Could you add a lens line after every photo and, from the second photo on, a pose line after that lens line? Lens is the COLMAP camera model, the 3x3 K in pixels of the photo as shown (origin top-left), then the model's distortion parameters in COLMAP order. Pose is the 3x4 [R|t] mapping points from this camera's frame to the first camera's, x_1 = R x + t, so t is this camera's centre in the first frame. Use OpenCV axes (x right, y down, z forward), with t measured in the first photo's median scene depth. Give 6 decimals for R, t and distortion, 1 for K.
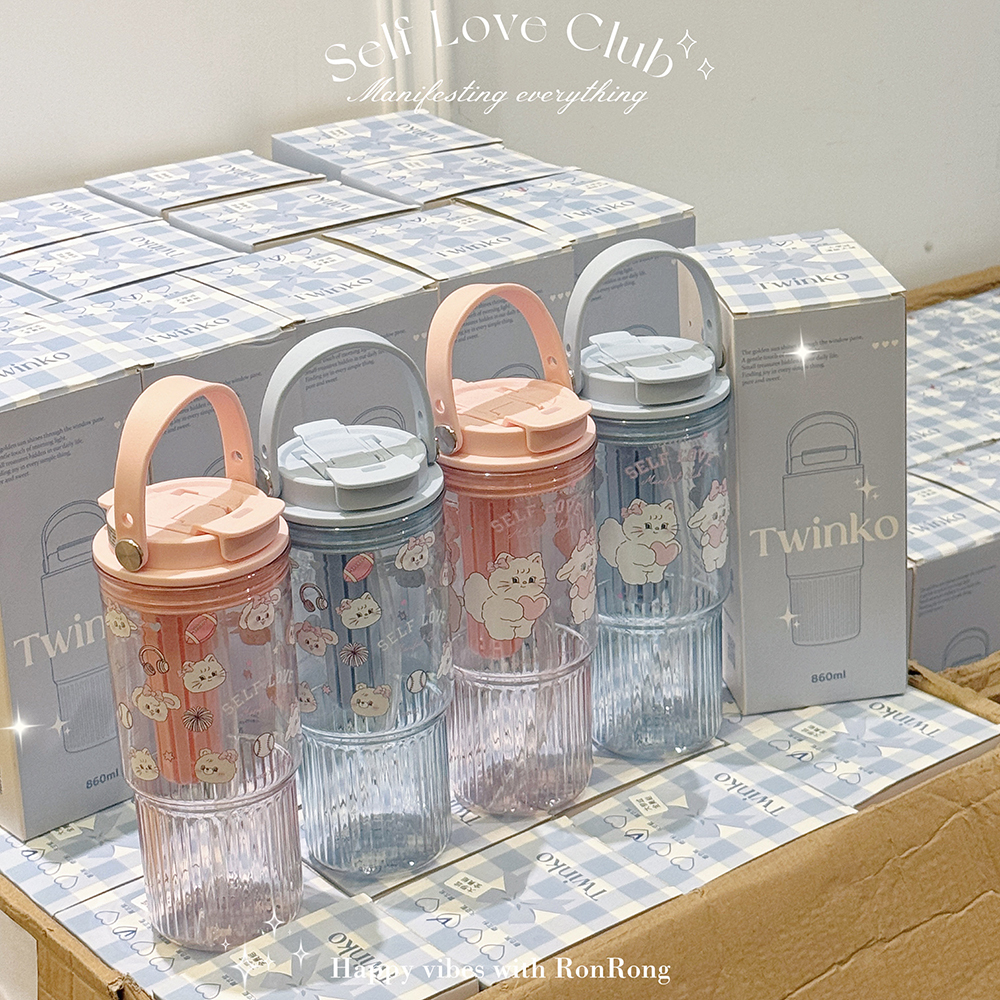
lens RADIAL K [[2708.3, 0, 500.0], [0, 2708.3, 500.0], [0, 0, 1]] dist [0.156278, 0.059802]
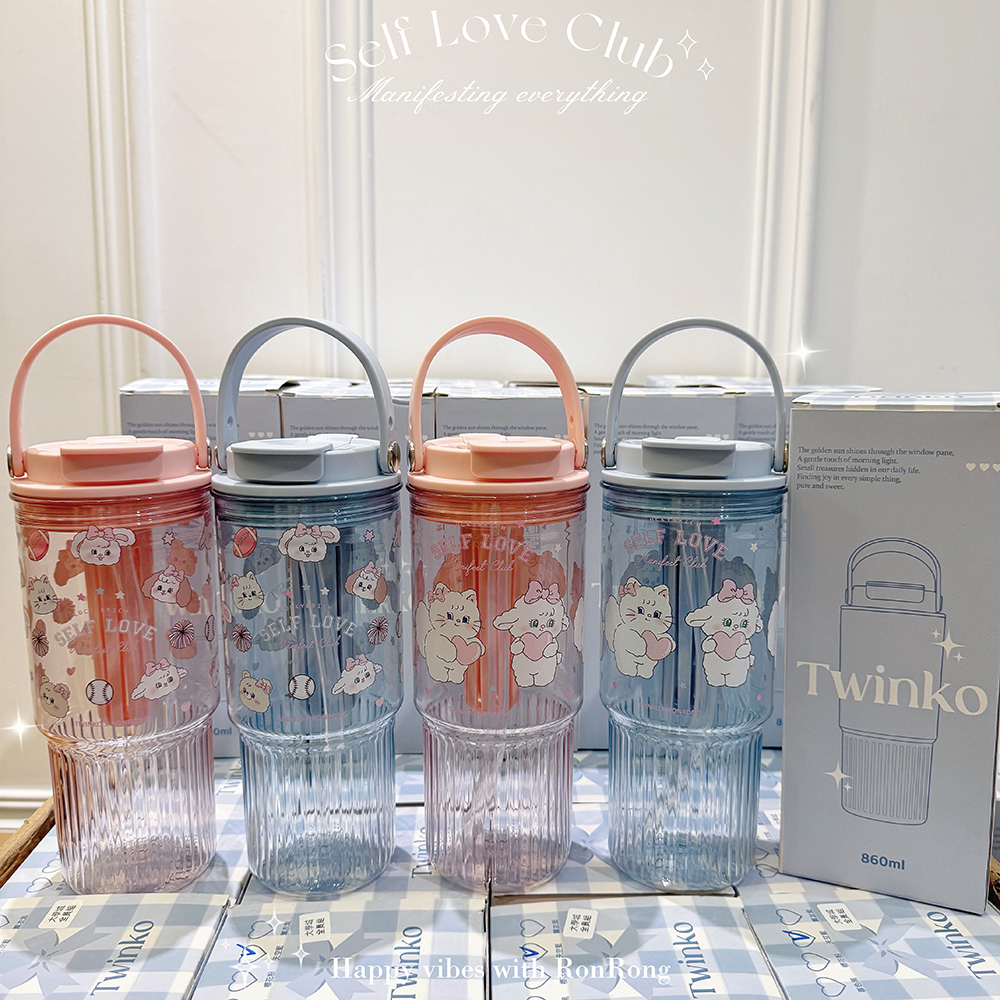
lens RADIAL K [[960.9, 0, 500.0], [0, 960.9, 500.0], [0, 0, 1]] dist [-0.003922, -0.026384]
pose [[0.802932, 0.132170, -0.581232, 0.197660], [-0.258530, 0.955835, -0.139789, 0.031283], [0.537086, 0.262507, 0.801641, 0.705150]]
